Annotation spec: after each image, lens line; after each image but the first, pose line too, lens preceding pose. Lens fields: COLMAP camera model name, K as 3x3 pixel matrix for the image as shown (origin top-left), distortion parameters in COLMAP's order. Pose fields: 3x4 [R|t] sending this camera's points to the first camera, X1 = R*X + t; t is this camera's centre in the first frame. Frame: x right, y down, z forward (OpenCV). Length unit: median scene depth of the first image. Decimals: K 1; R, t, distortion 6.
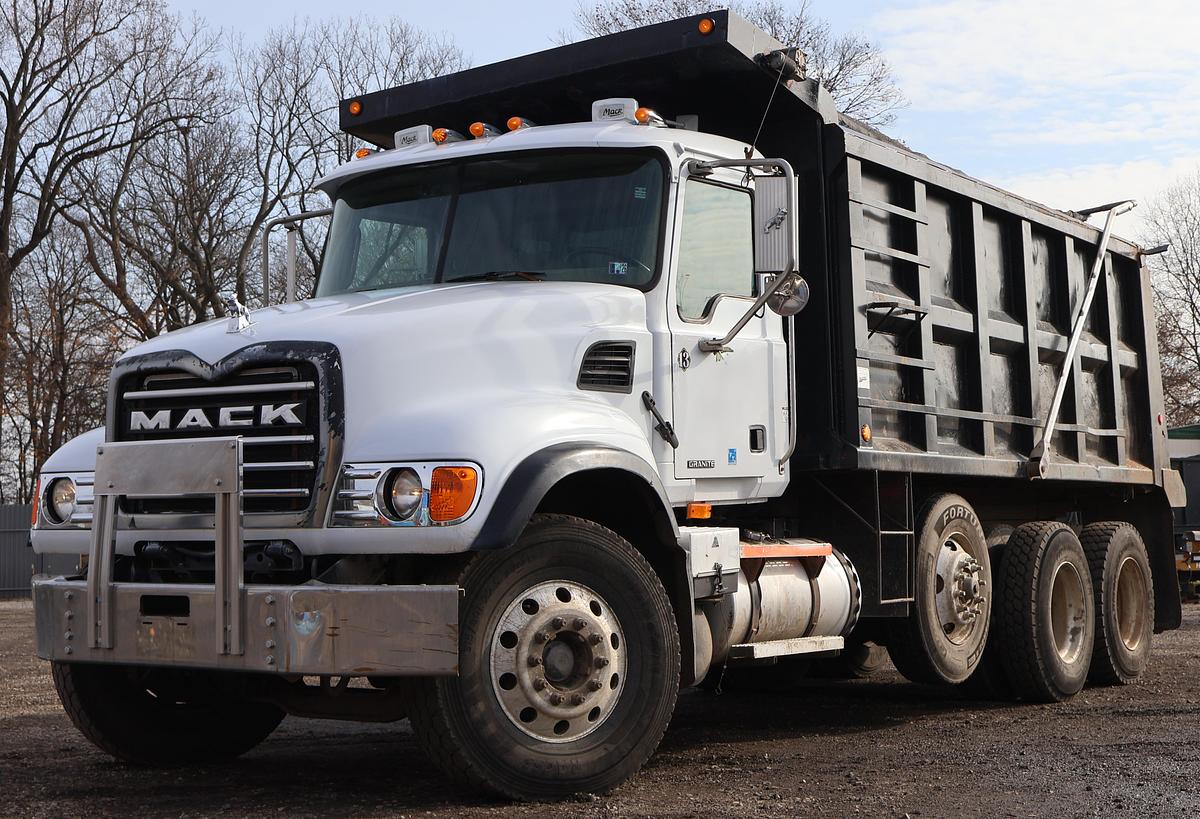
lens RADIAL K [[1968.4, 0, 687.9], [0, 1968.4, 409.6], [0, 0, 1]] dist [0.022273, 0.056019]
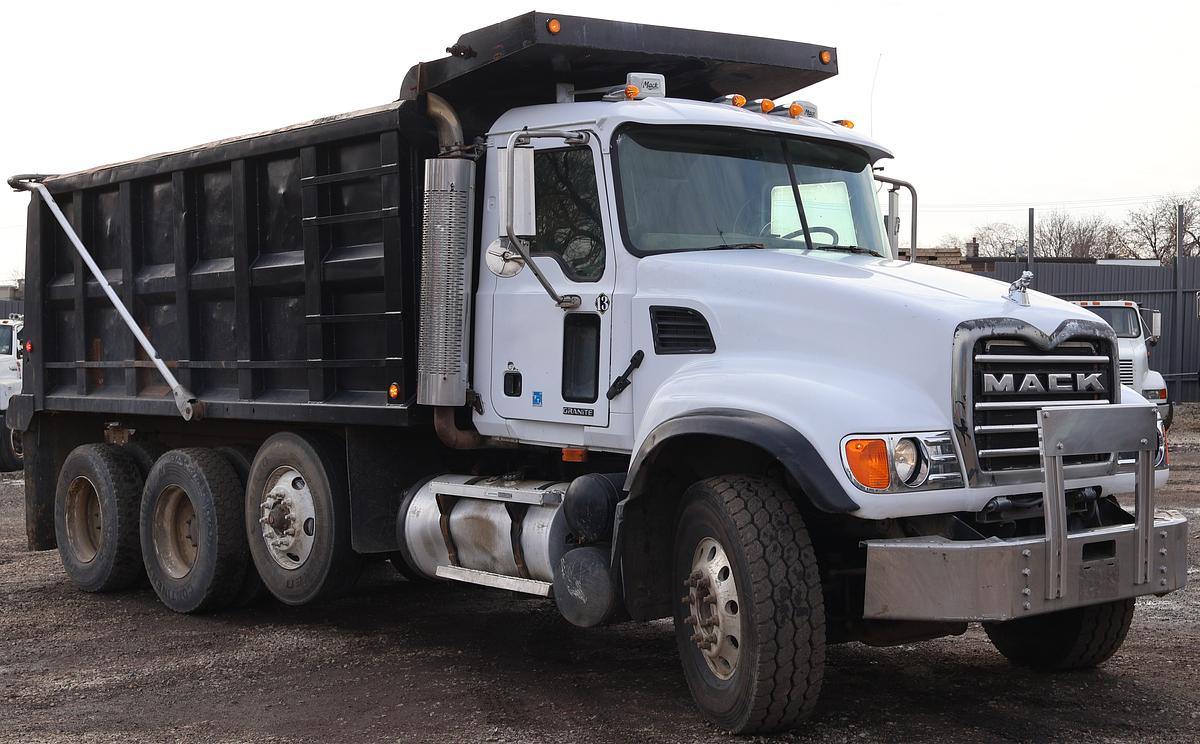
lens RADIAL K [[1495.3, 0, 618.6], [0, 1495.3, 404.1], [0, 0, 1]] dist [0.003984, -0.001181]
pose [[0.275654, -0.019297, 0.961063, -1.065764], [-0.058815, 0.997587, 0.036900, -0.000596], [-0.959456, -0.066696, 0.273854, 0.940188]]
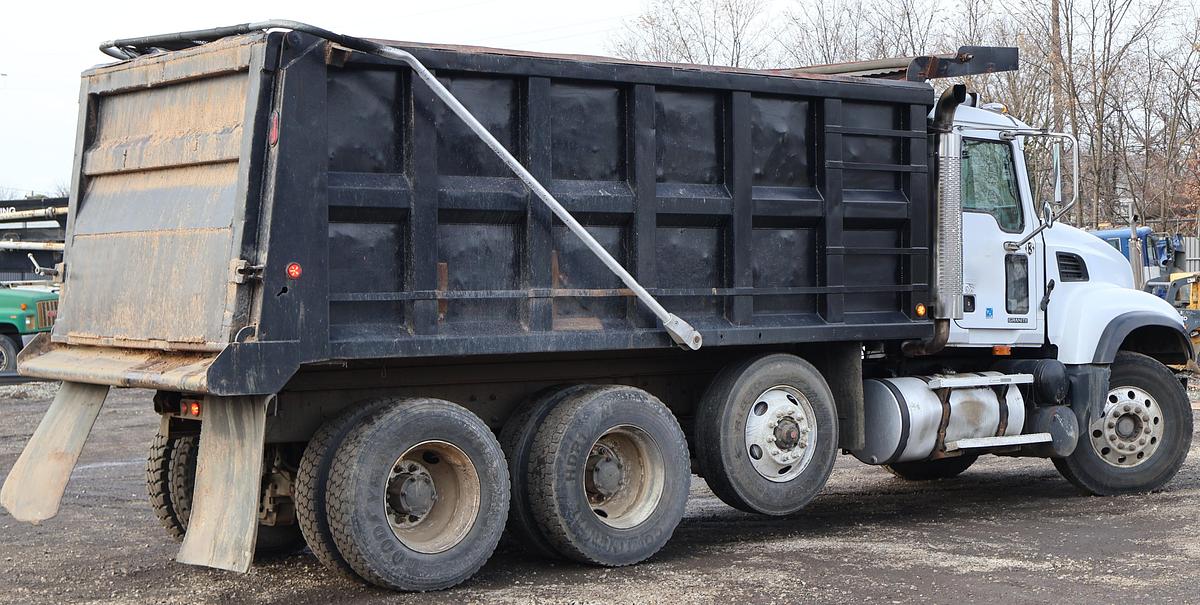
lens RADIAL K [[1971.2, 0, 600.0], [0, 1971.2, 302.5], [0, 0, 1]] dist [-0.003462, 0.102374]
pose [[-0.925925, 0.039477, 0.375638, -0.534803], [0.012386, 0.997162, -0.074264, 0.146539], [-0.377504, -0.064110, -0.923786, 2.946363]]
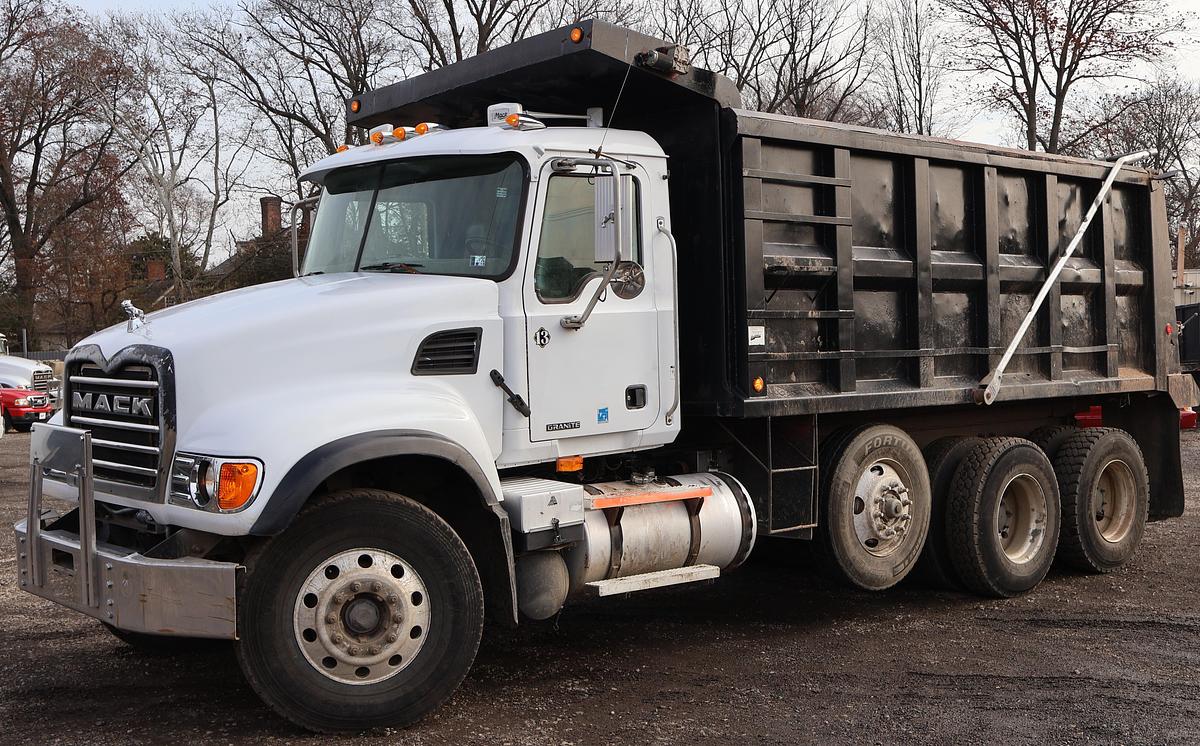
lens RADIAL K [[1495.3, 0, 618.6], [0, 1495.3, 405.1], [0, 0, 1]] dist [0.003984, -0.001181]
pose [[0.959214, 0.017977, -0.282109, 0.307851], [0.015029, 0.993321, 0.114399, -0.091214], [0.282281, -0.113973, 0.952537, 0.187489]]
